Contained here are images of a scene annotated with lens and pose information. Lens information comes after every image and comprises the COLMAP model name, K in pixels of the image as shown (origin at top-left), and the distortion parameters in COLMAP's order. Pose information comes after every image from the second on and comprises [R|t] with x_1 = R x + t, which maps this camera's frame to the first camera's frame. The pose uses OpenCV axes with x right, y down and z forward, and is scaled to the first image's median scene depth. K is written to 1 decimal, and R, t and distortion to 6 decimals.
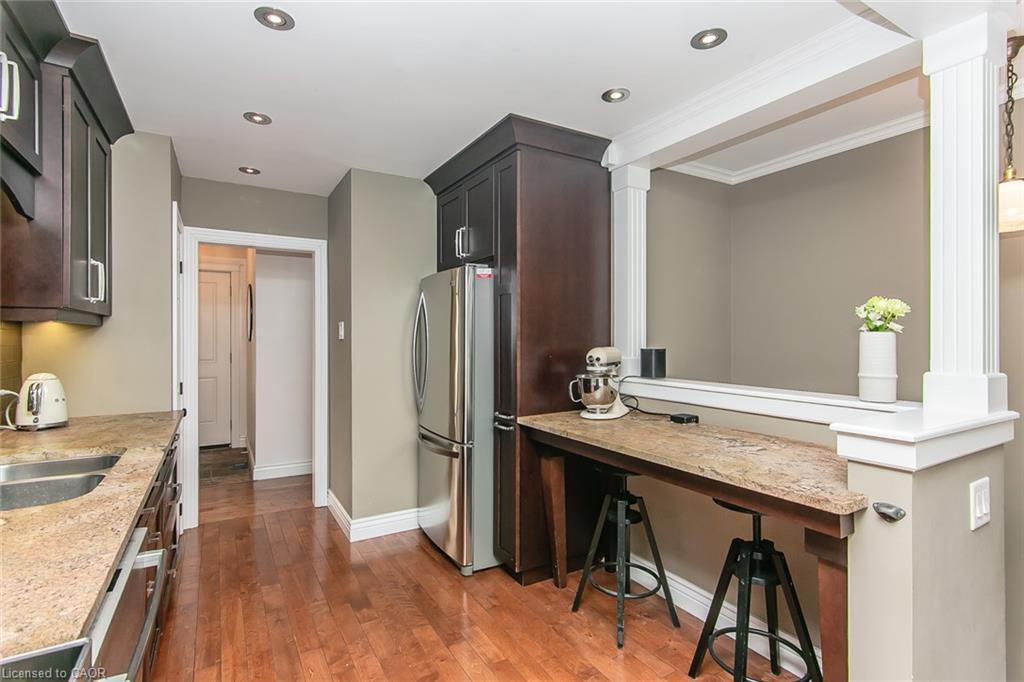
lens RADIAL K [[505.3, 0, 512.0], [0, 505.3, 341.0], [0, 0, 1]] dist [0.000698, -0.000667]
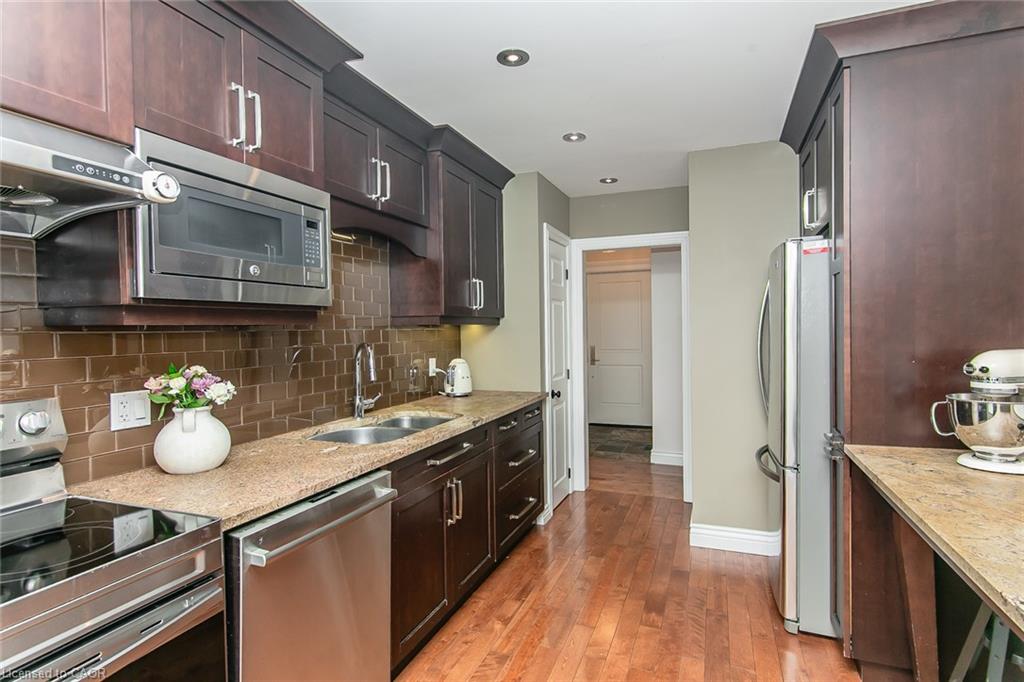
lens RADIAL K [[499.8, 0, 485.6], [0, 499.8, 343.6], [0, 0, 1]] dist [0.001257, 0.000510]
pose [[0.610813, 0.014140, -0.791649, 0.266433], [0.006147, 0.999726, 0.022599, -0.011910], [0.791751, -0.018669, 0.610558, 0.168192]]
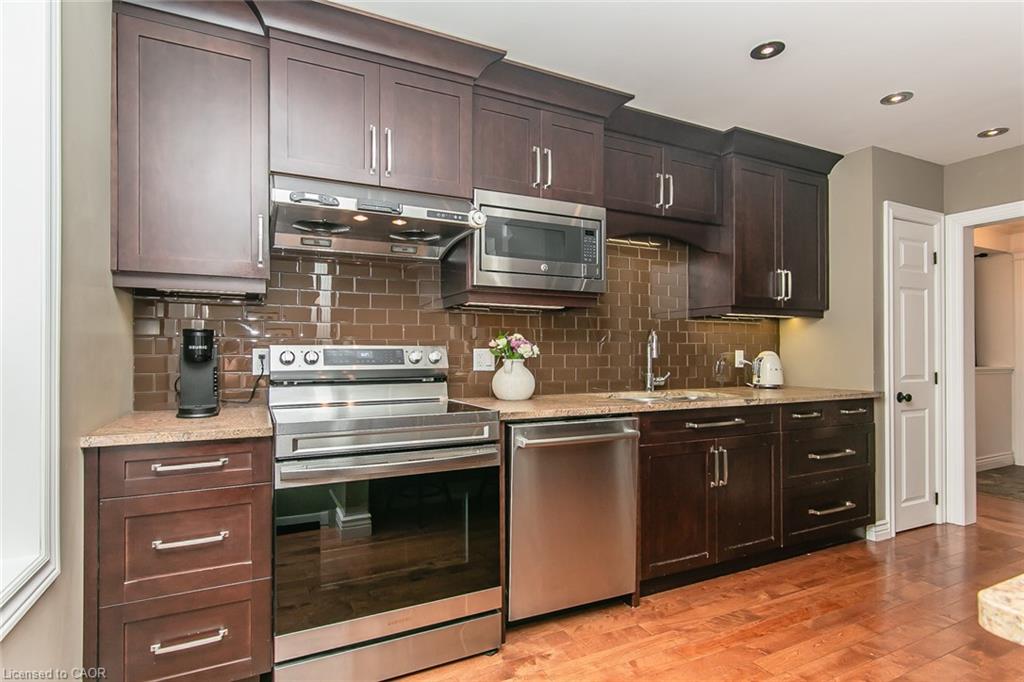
lens RADIAL K [[466.4, 0, 515.3], [0, 466.4, 353.0], [0, 0, 1]] dist [-0.000844, -0.000395]
pose [[-0.036247, 0.009803, -0.999295, 0.462747], [-0.004882, 0.999938, 0.009986, 0.057812], [0.999331, 0.005241, -0.036197, 0.295546]]
